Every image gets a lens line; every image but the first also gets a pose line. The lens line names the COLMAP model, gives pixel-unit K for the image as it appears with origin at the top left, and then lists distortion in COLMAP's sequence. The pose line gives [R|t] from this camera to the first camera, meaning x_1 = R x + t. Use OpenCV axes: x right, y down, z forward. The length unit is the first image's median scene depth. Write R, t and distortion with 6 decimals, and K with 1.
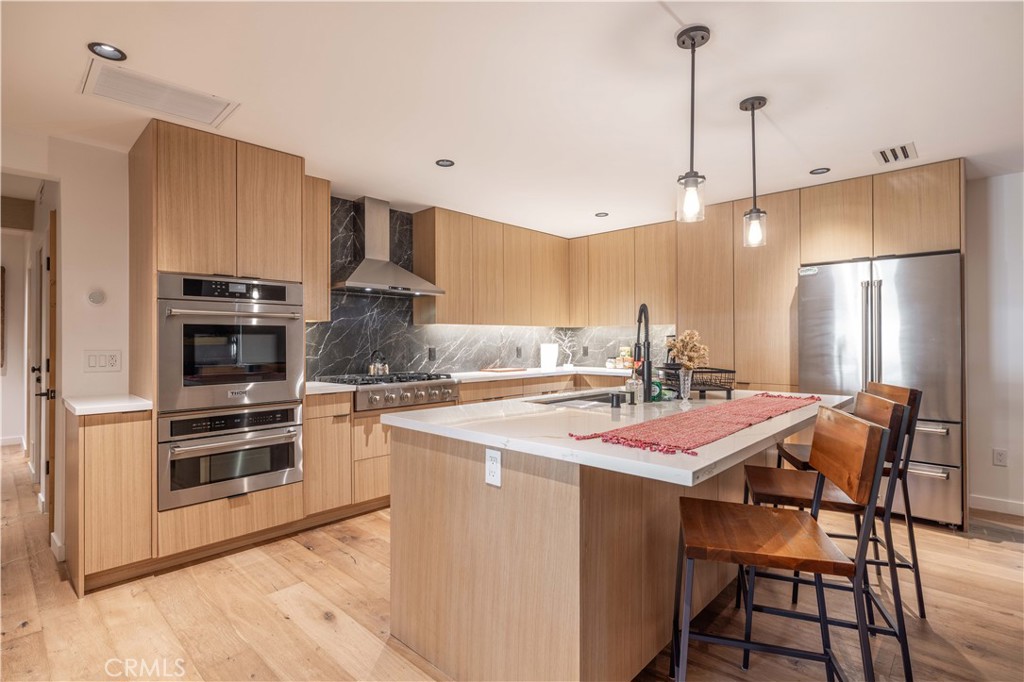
lens RADIAL K [[478.9, 0, 513.7], [0, 478.9, 342.3], [0, 0, 1]] dist [0.023682, 0.000061]
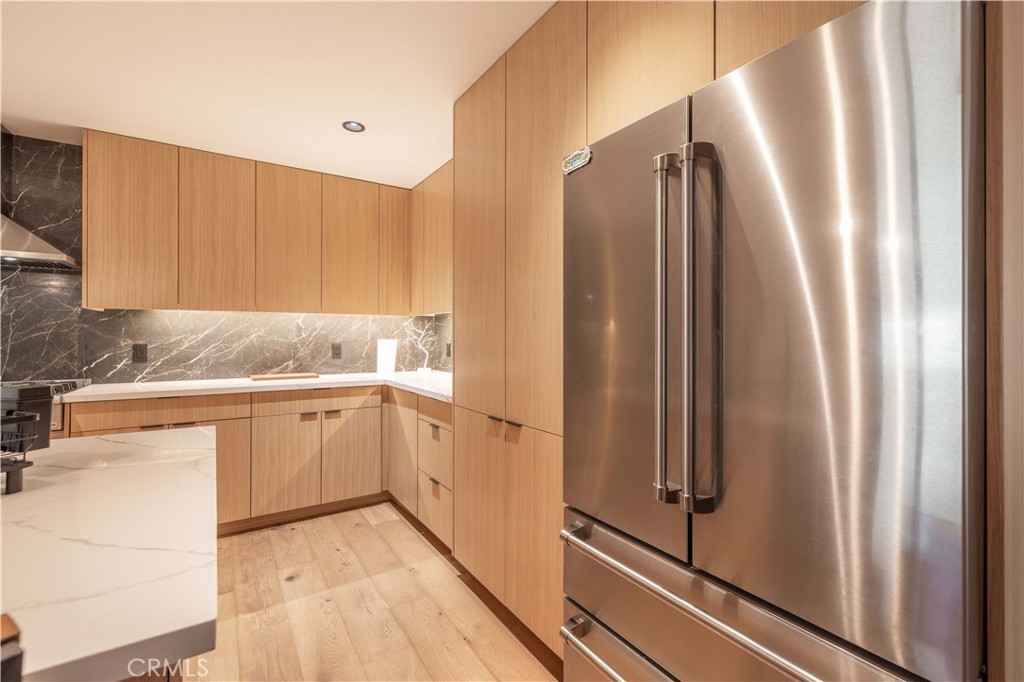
lens RADIAL K [[440.2, 0, 509.5], [0, 440.2, 338.5], [0, 0, 1]] dist [-0.001723, 0.001218]
pose [[0.977630, 0.005969, -0.210248, 0.436643], [-0.005297, 0.999979, 0.003759, -0.001895], [0.210266, -0.002562, 0.977641, 0.438077]]
